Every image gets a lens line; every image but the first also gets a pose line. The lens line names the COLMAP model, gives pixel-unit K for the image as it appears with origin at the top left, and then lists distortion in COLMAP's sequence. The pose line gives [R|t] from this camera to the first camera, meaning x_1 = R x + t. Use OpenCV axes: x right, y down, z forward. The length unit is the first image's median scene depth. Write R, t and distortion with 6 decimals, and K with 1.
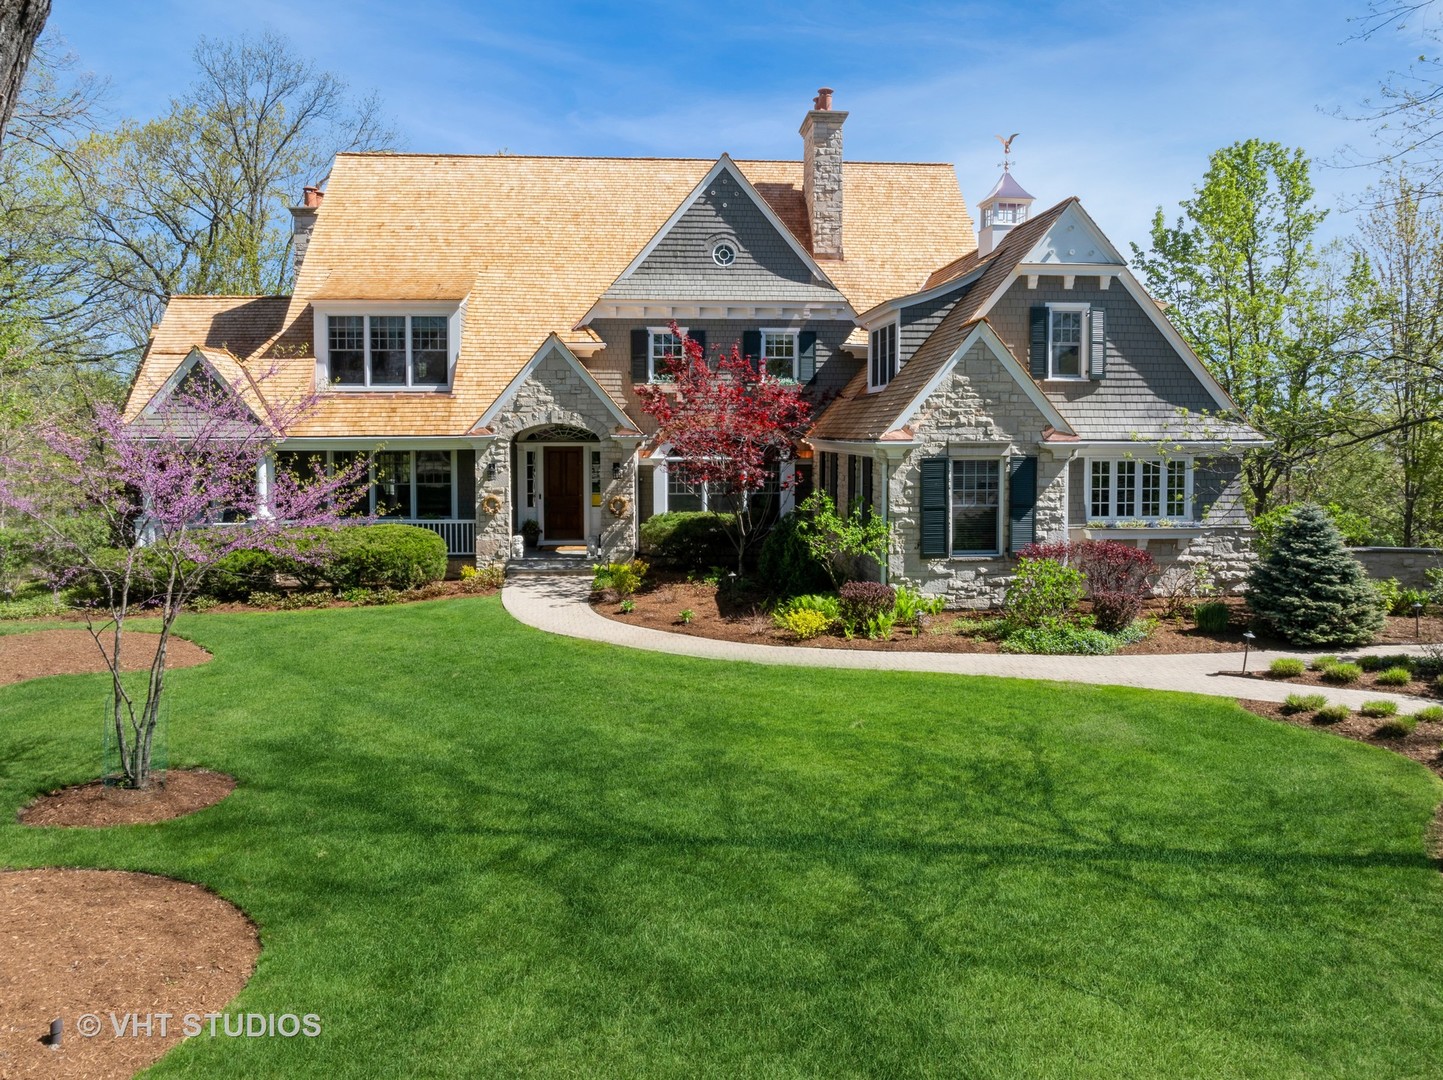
lens RADIAL K [[1010.6, 0, 721.5], [0, 1010.6, 540.0], [0, 0, 1]] dist [-0.029808, -0.009252]
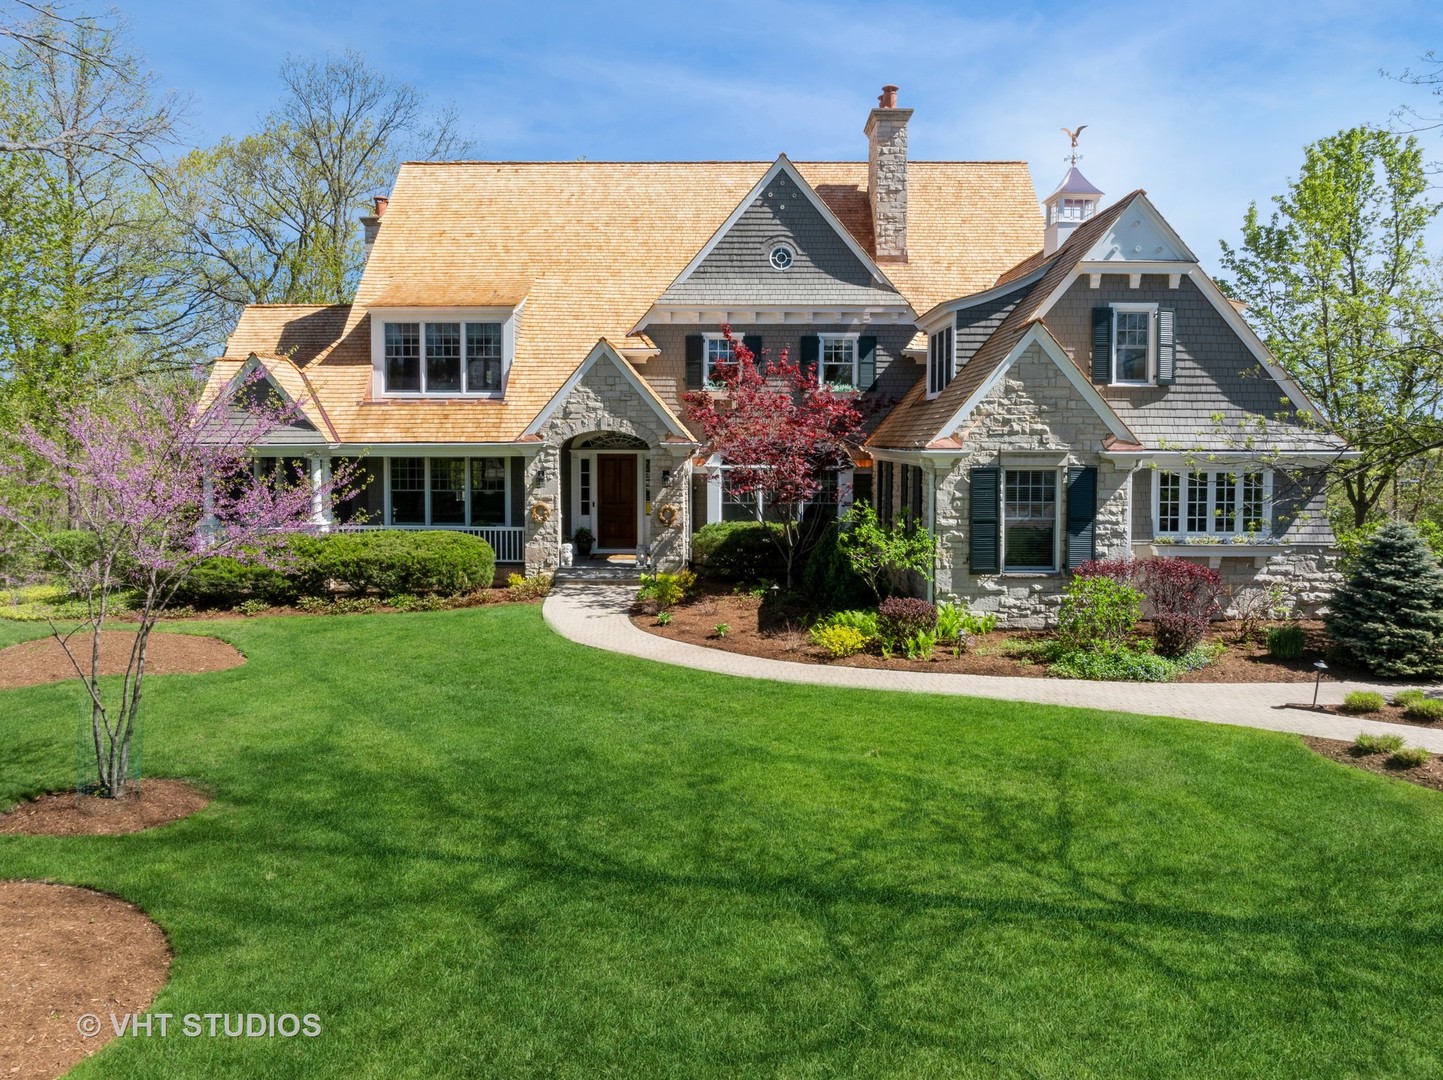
lens RADIAL K [[1012.7, 0, 721.5], [0, 1012.7, 540.0], [0, 0, 1]] dist [-0.035698, 0.009244]
pose [[0.995772, 0.012560, -0.090993, 0.042495], [-0.013354, 0.999878, -0.008131, -0.002216], [0.090880, 0.009312, 0.995818, 0.029819]]
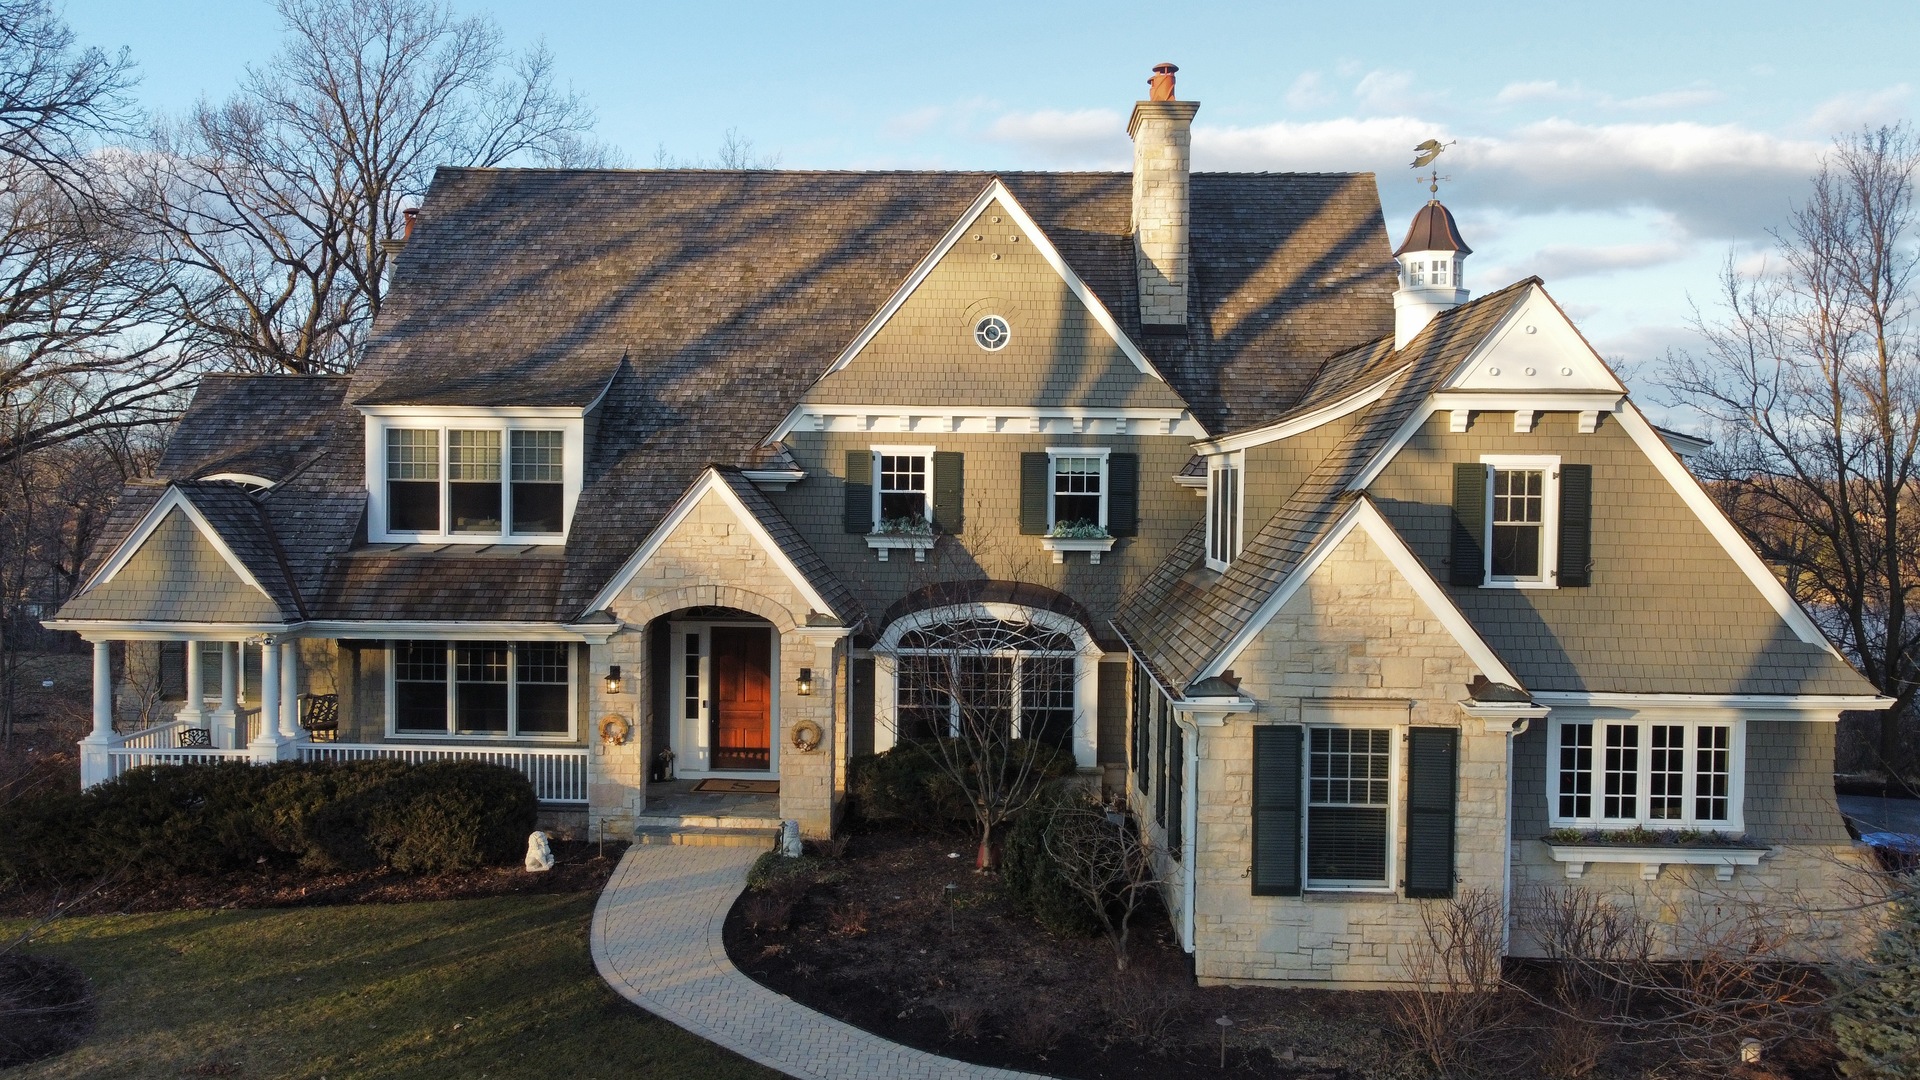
lens RADIAL K [[1434.6, 0, 962.7], [0, 1434.6, 599.5], [0, 0, 1]] dist [-0.006656, -0.001329]
pose [[0.994644, 0.018425, -0.101701, 0.091551], [-0.020613, 0.999577, -0.020512, -0.110208], [0.101280, 0.022498, 0.994604, 0.115273]]
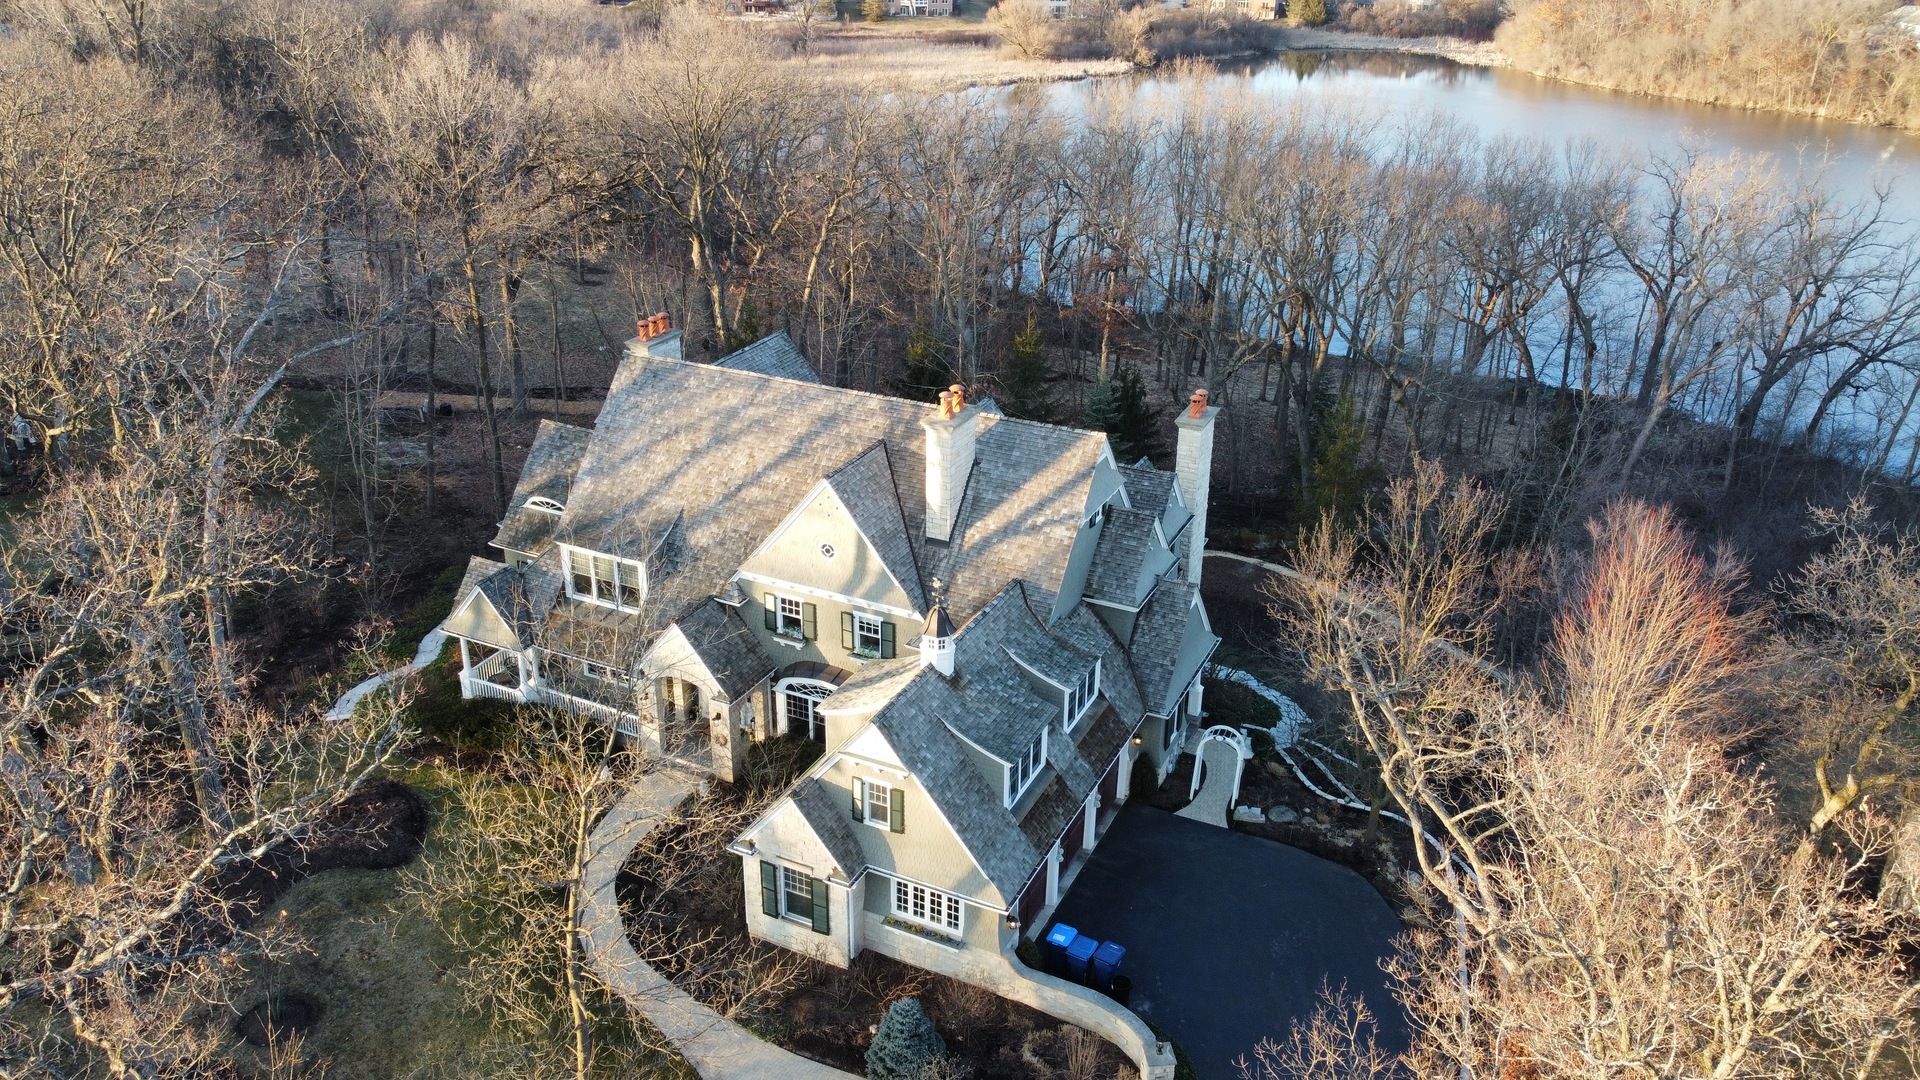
lens RADIAL K [[1434.6, 0, 962.7], [0, 1434.6, 599.5], [0, 0, 1]] dist [-0.006656, -0.001329]
pose [[0.867571, 0.224066, -0.443977, 1.068295], [-0.051633, 0.928509, 0.367703, -1.007134], [0.494626, -0.296085, 0.817116, -0.399760]]
